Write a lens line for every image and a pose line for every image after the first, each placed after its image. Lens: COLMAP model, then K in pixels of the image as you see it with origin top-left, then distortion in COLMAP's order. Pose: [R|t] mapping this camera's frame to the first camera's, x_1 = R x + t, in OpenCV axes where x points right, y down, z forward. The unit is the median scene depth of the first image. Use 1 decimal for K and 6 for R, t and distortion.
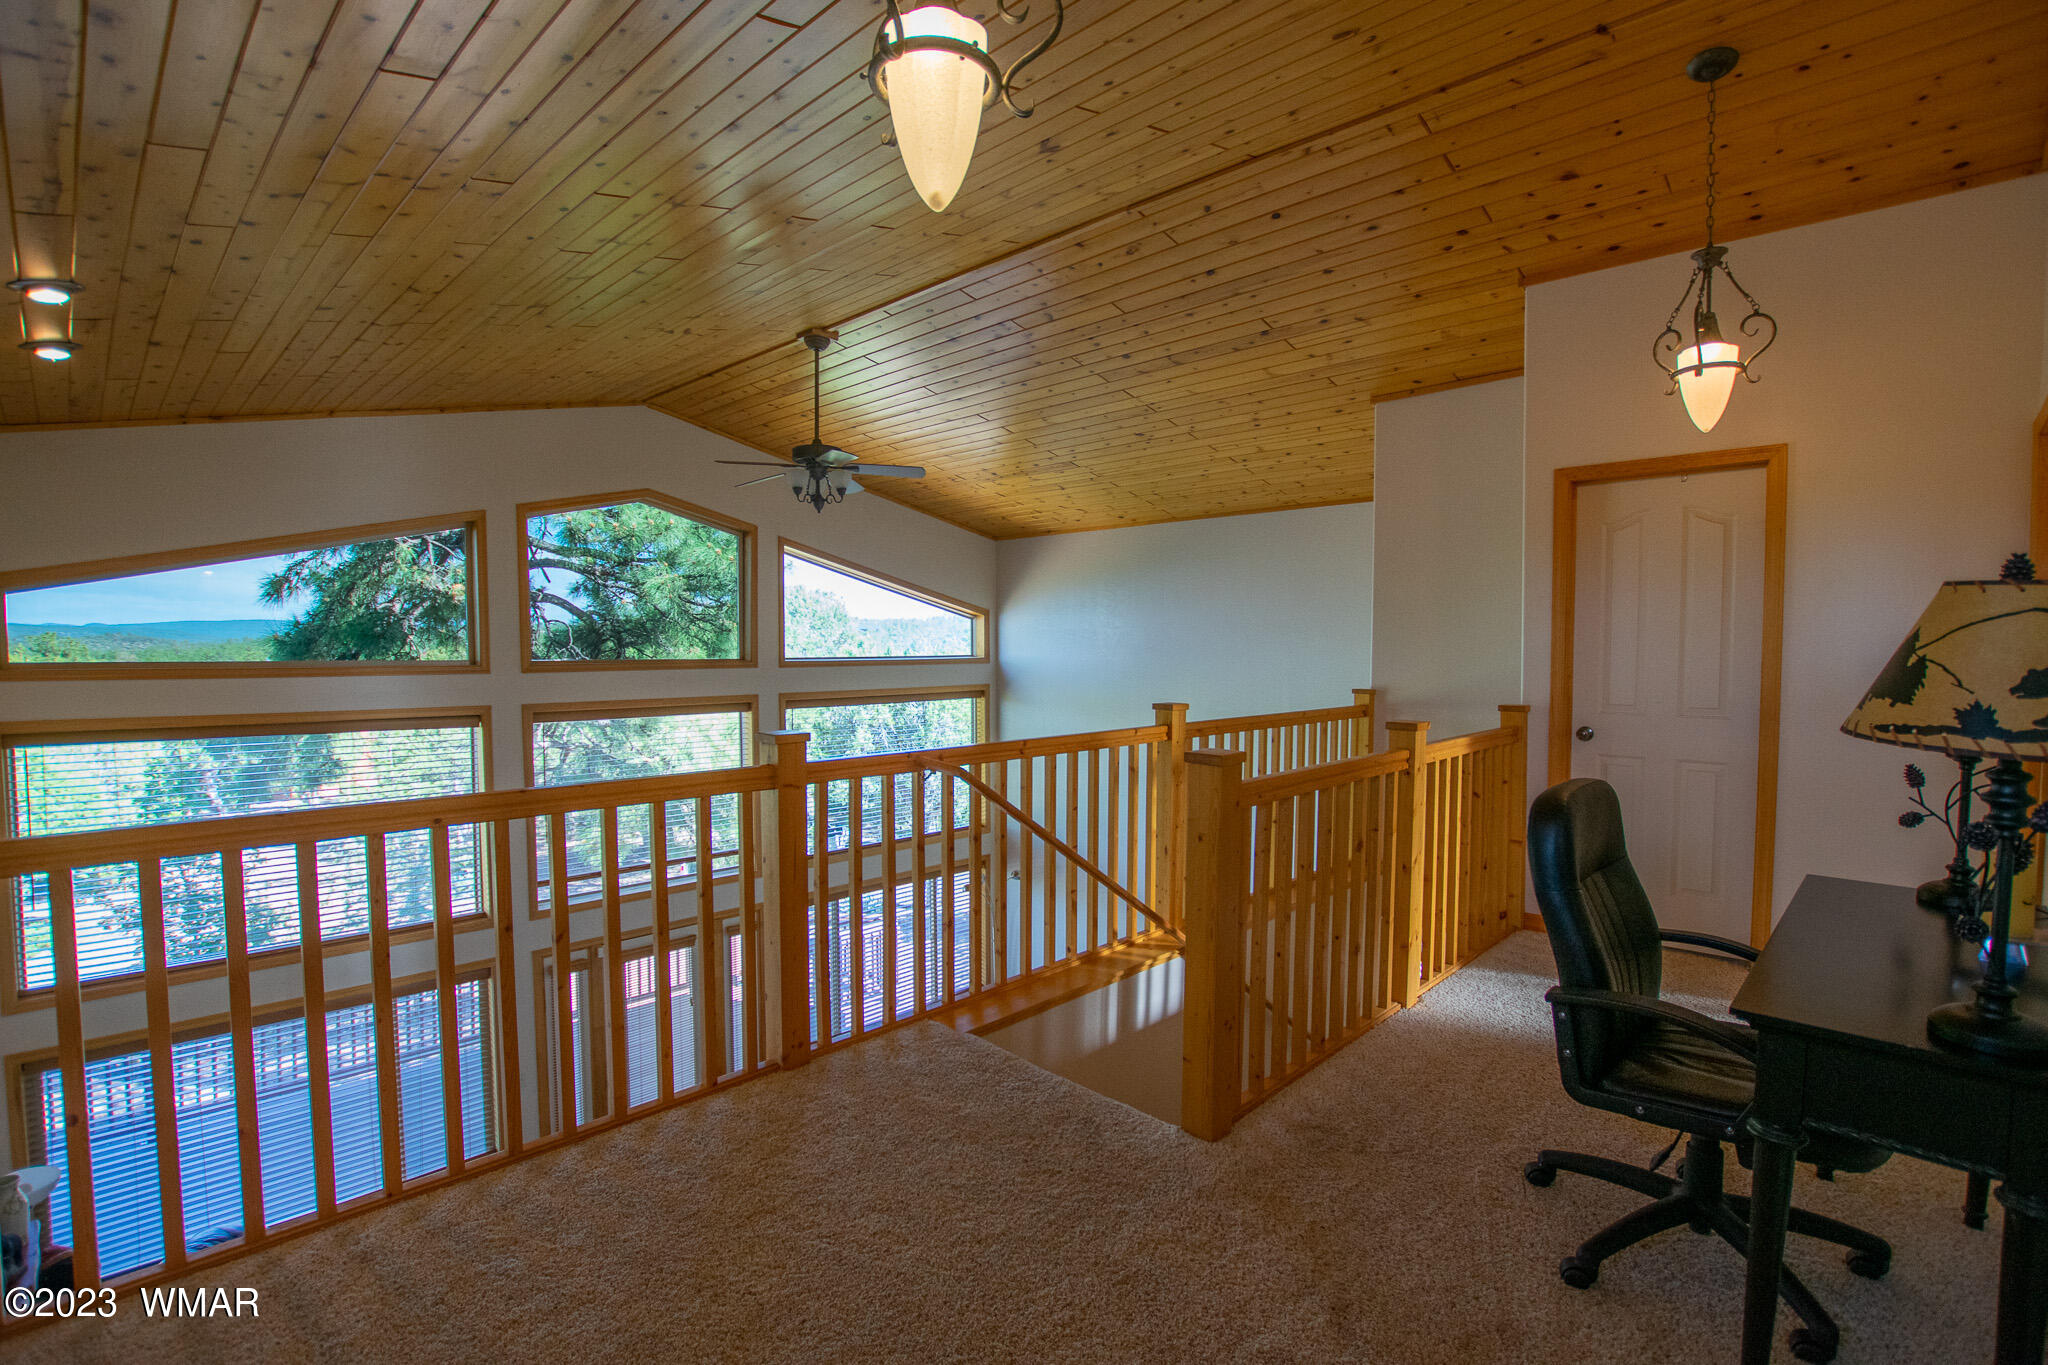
lens RADIAL K [[938.2, 0, 1017.9], [0, 938.2, 692.5], [0, 0, 1]] dist [-0.033745, 0.004896]
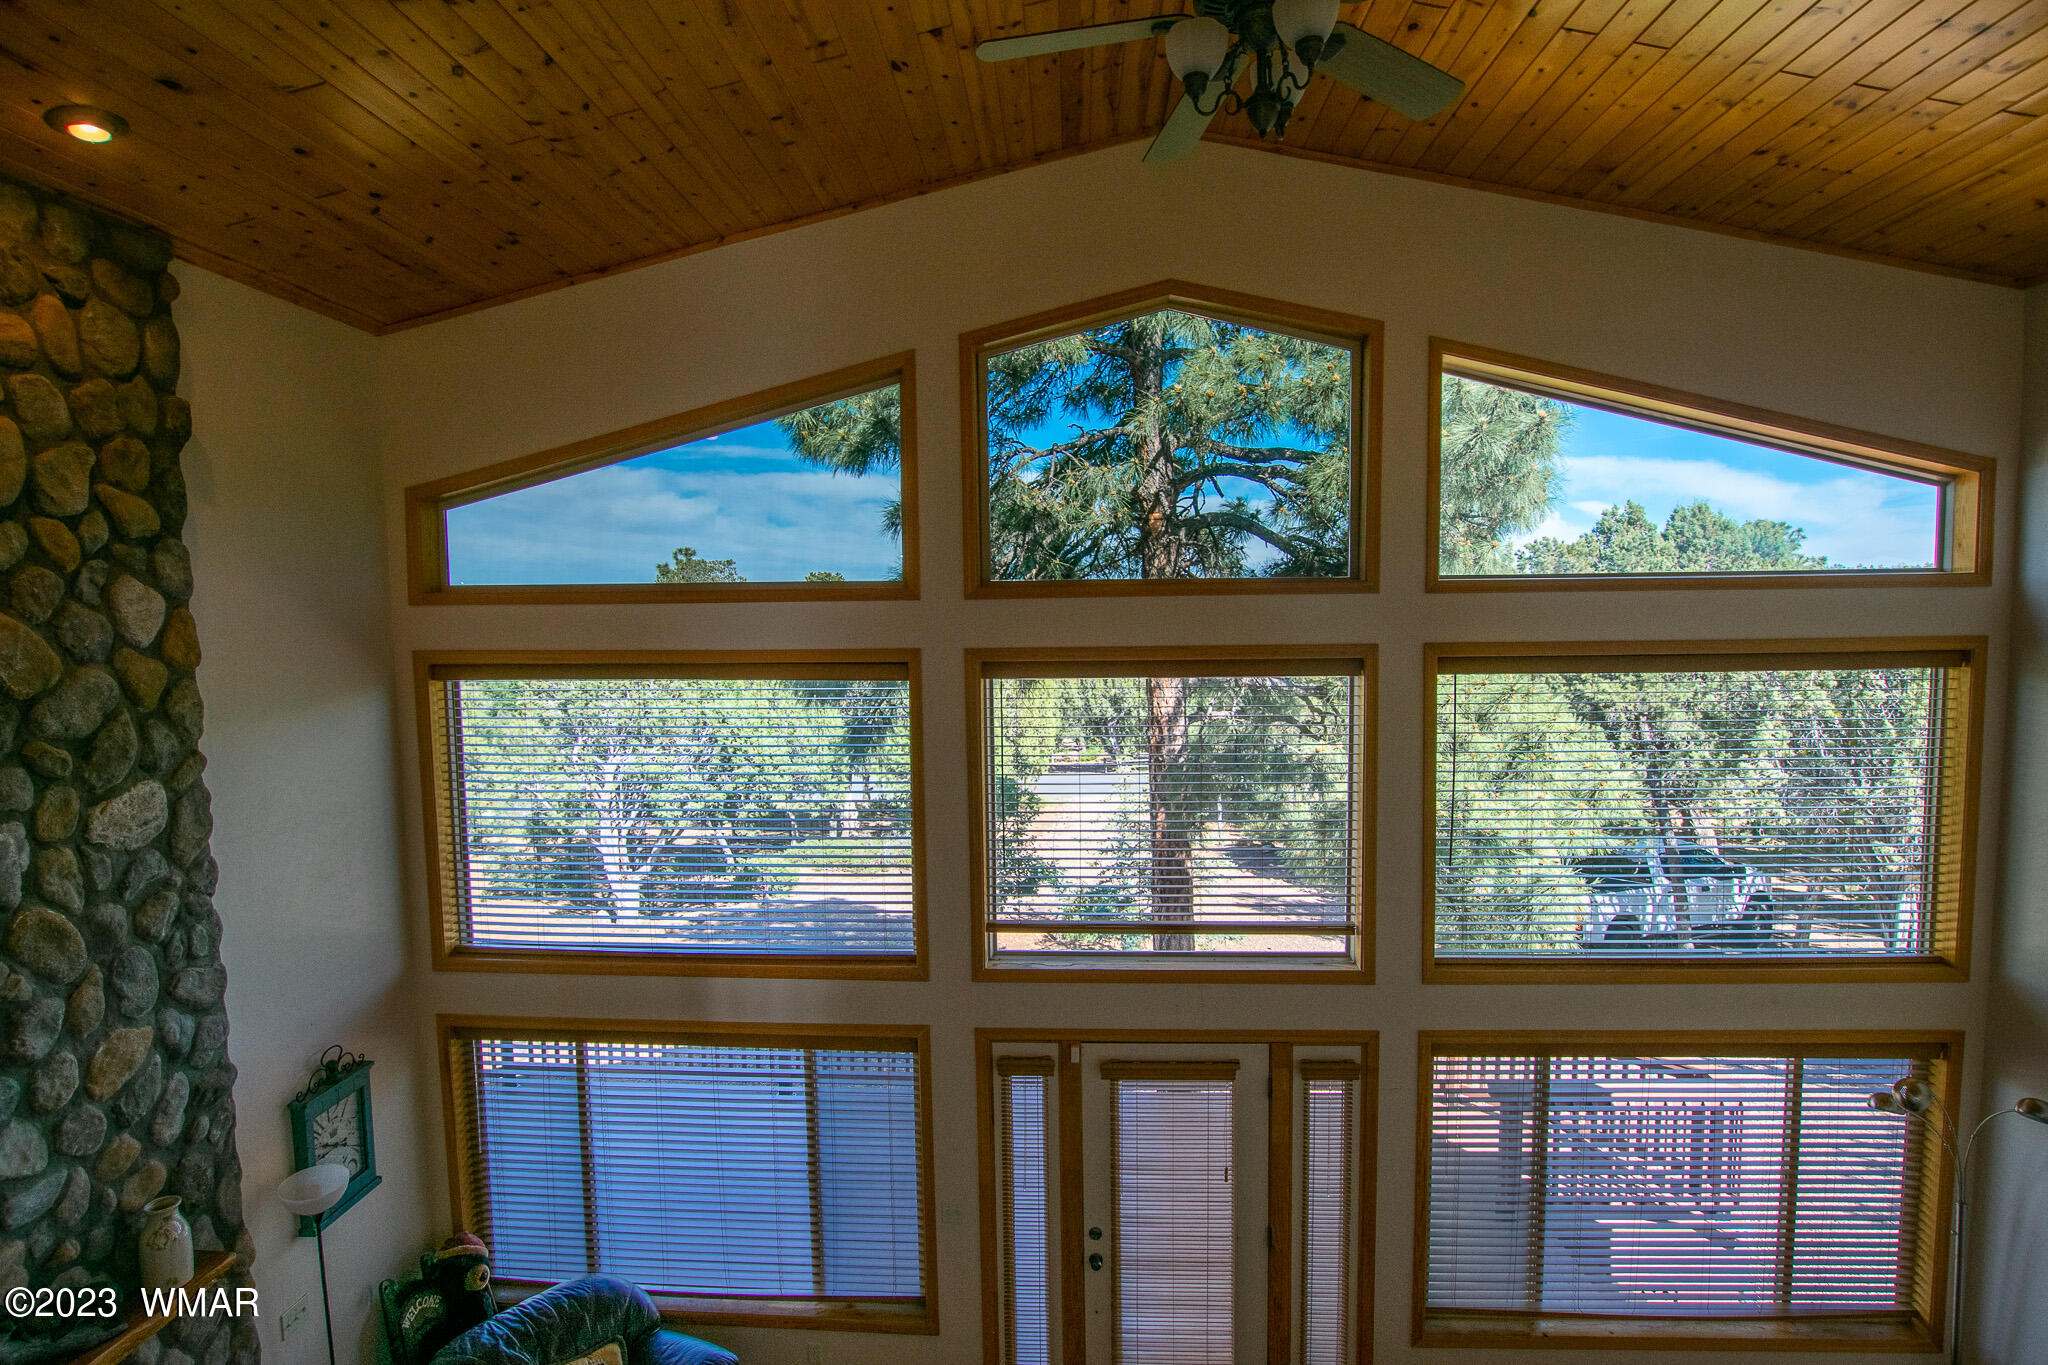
lens RADIAL K [[1042.8, 0, 1026.7], [0, 1042.8, 691.1], [0, 0, 1]] dist [-0.024495, 0.001071]
pose [[0.668326, 0.049946, -0.742190, 0.028781], [-0.024878, 0.998686, 0.044805, 0.007922], [0.743453, -0.011480, 0.668690, 0.452254]]
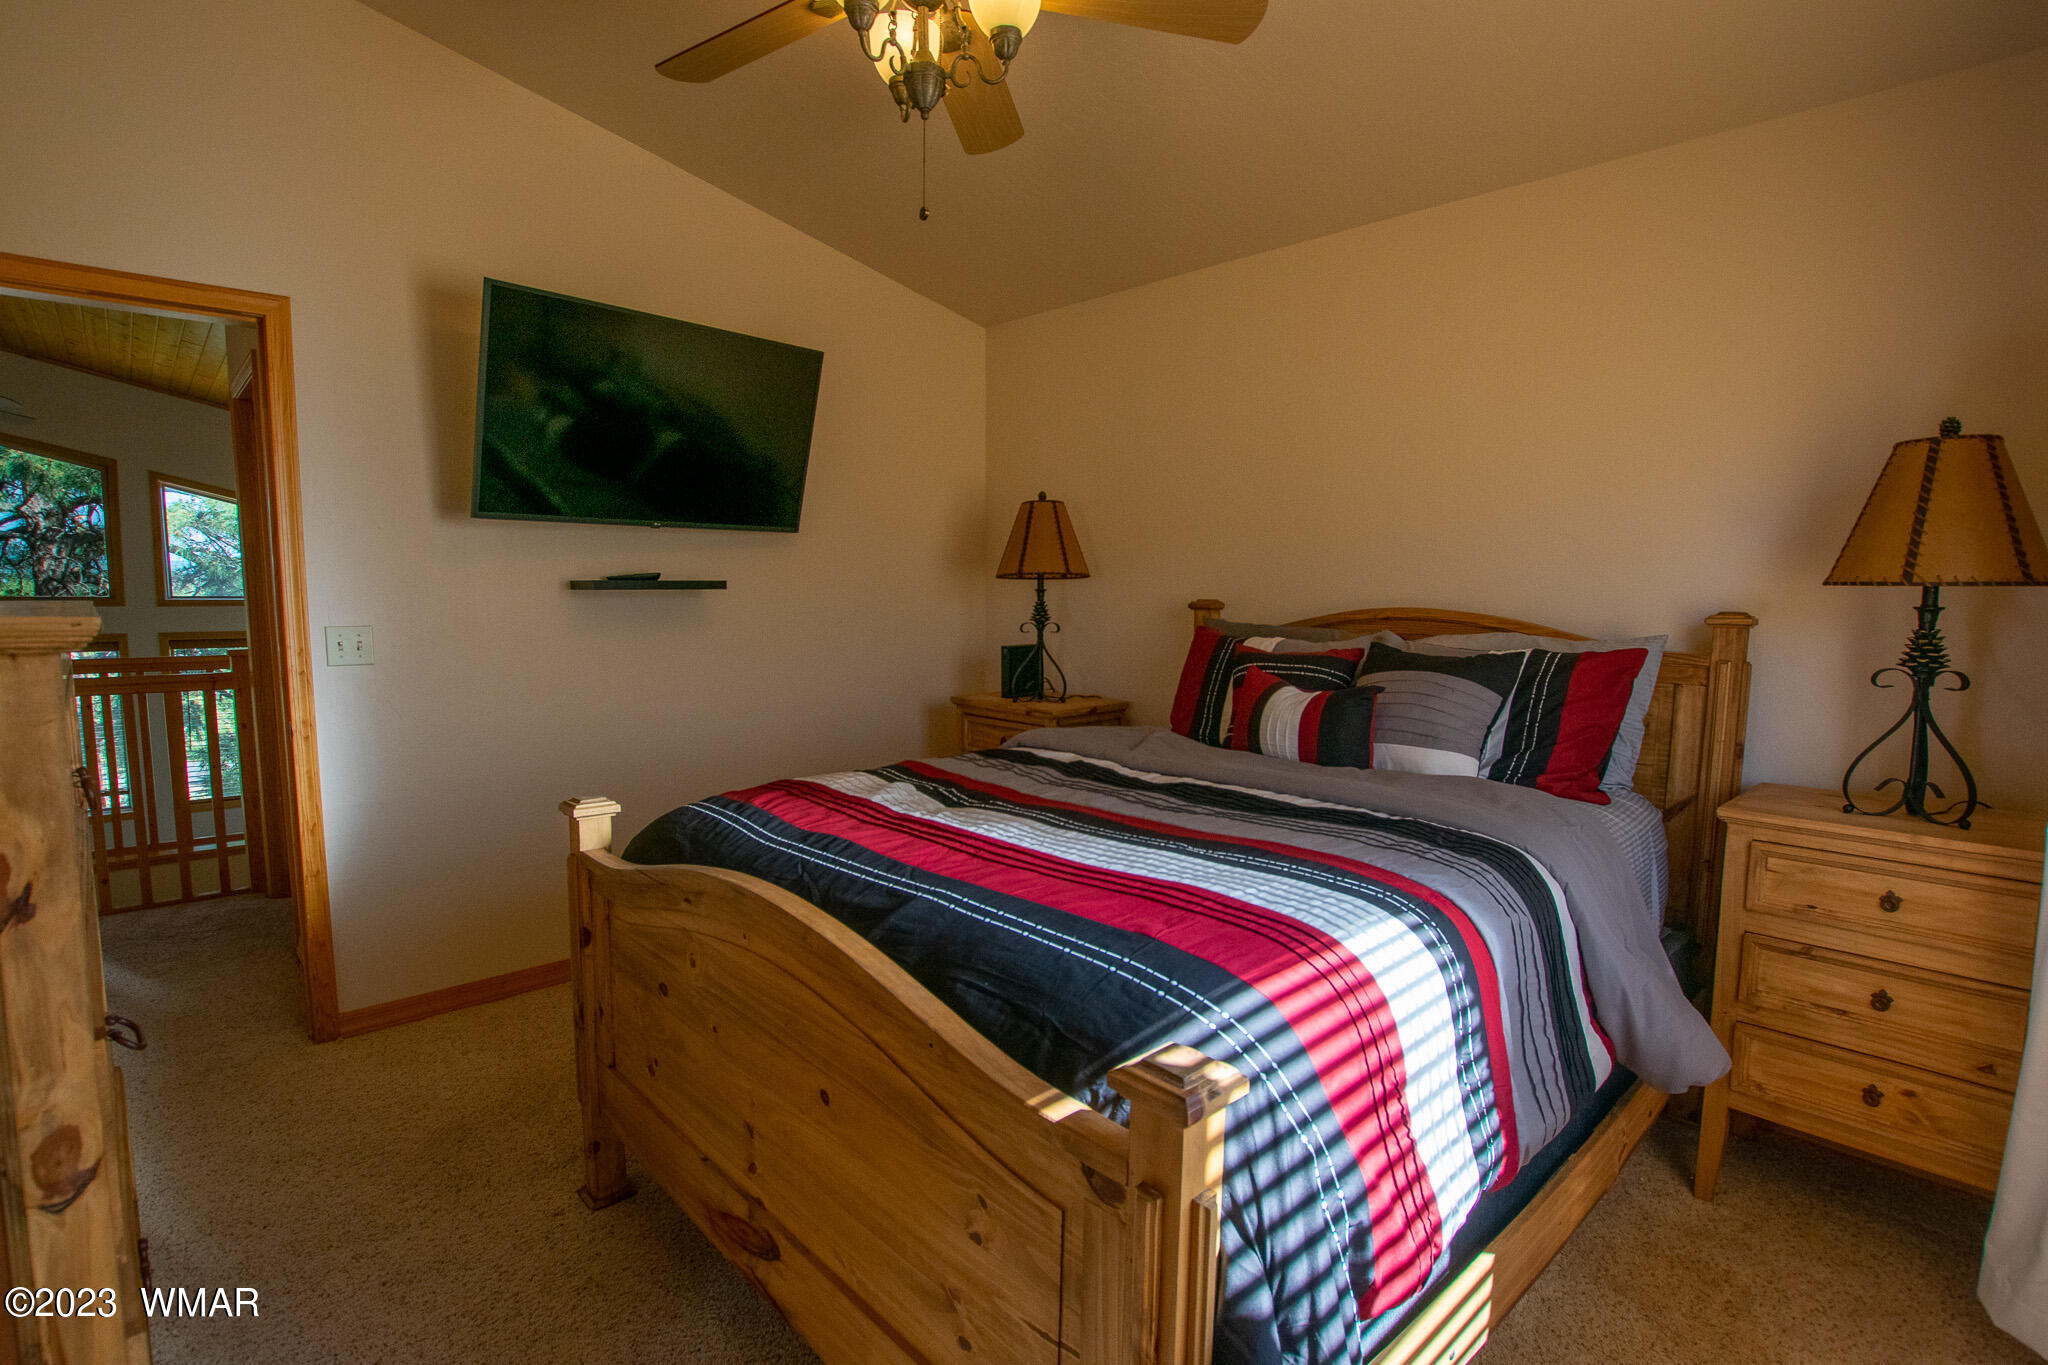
lens RADIAL K [[938.2, 0, 1017.9], [0, 938.2, 692.5], [0, 0, 1]] dist [-0.033745, 0.004896]
pose [[0.999866, 0.014160, -0.008156, 0.654043], [-0.013632, 0.998013, 0.061521, -0.006703], [0.009010, -0.061402, 0.998072, 0.050138]]
